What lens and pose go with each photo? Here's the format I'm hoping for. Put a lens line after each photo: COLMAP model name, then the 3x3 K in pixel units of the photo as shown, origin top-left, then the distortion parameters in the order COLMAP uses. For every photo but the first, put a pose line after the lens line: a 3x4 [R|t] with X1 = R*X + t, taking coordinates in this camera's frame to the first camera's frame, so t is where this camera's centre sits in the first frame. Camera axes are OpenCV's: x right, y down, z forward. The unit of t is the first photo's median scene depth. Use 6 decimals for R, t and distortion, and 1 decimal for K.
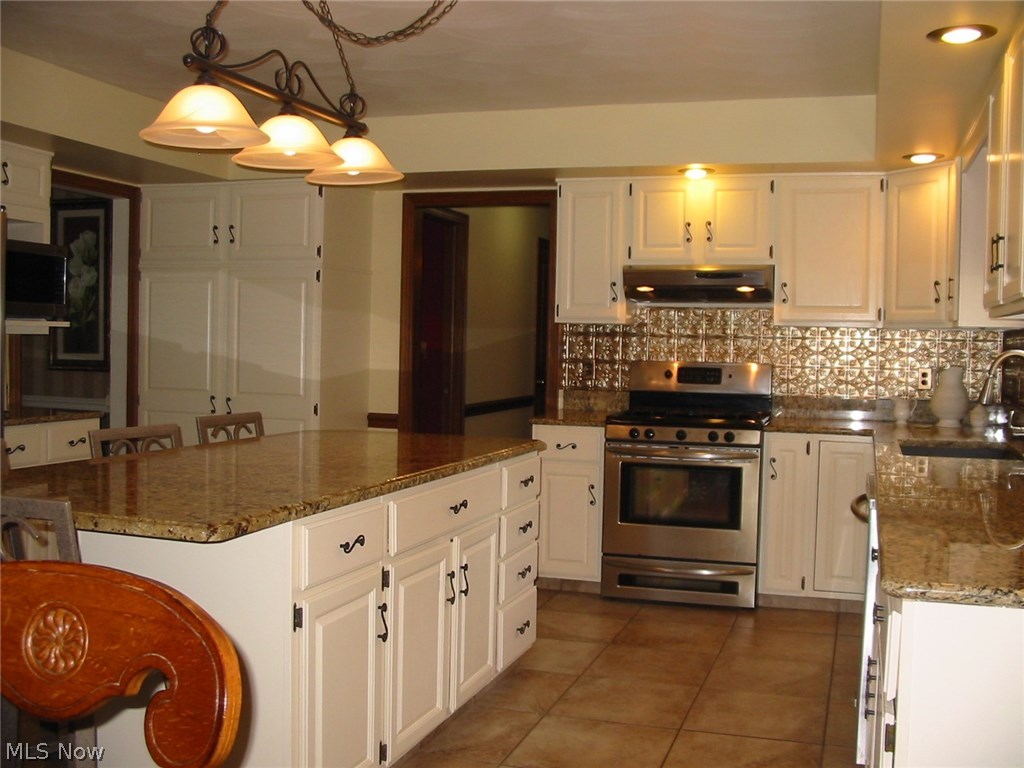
lens RADIAL K [[1065.4, 0, 529.6], [0, 1065.4, 383.4], [0, 0, 1]] dist [-0.181490, 0.233434]
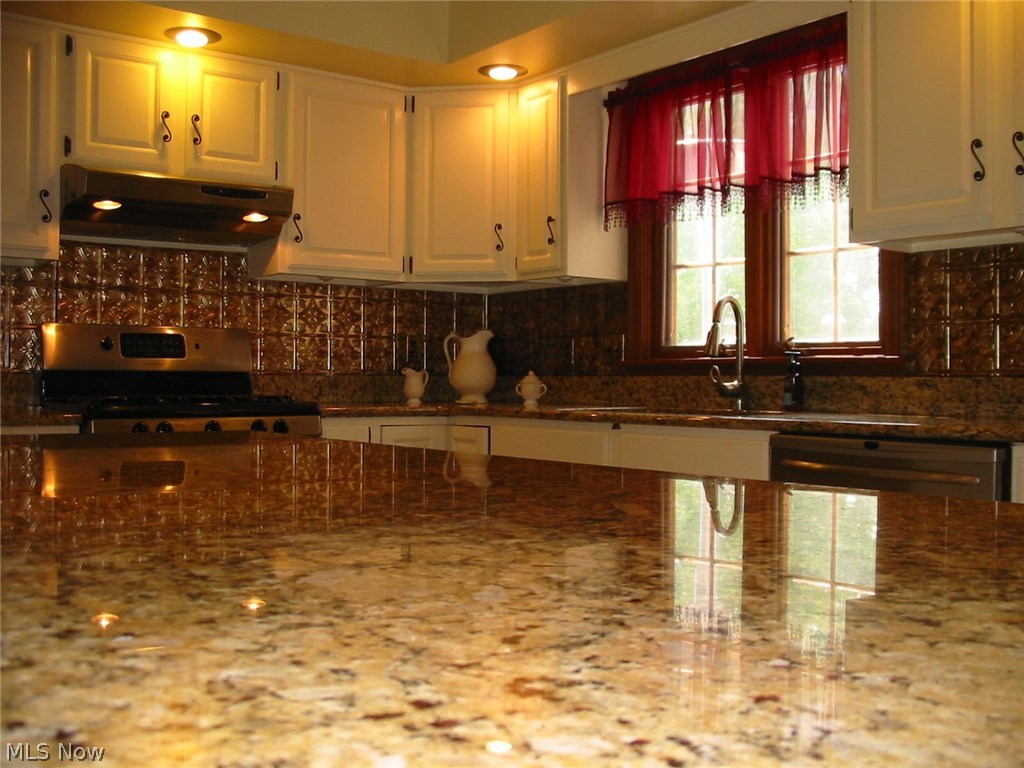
lens RADIAL K [[1065.4, 0, 529.6], [0, 1065.4, 383.4], [0, 0, 1]] dist [-0.181490, 0.233434]
pose [[0.564244, -0.019932, 0.825367, -0.258011], [0.035602, 0.999366, -0.000205, 0.025803], [-0.824840, 0.029500, 0.564596, 0.441764]]
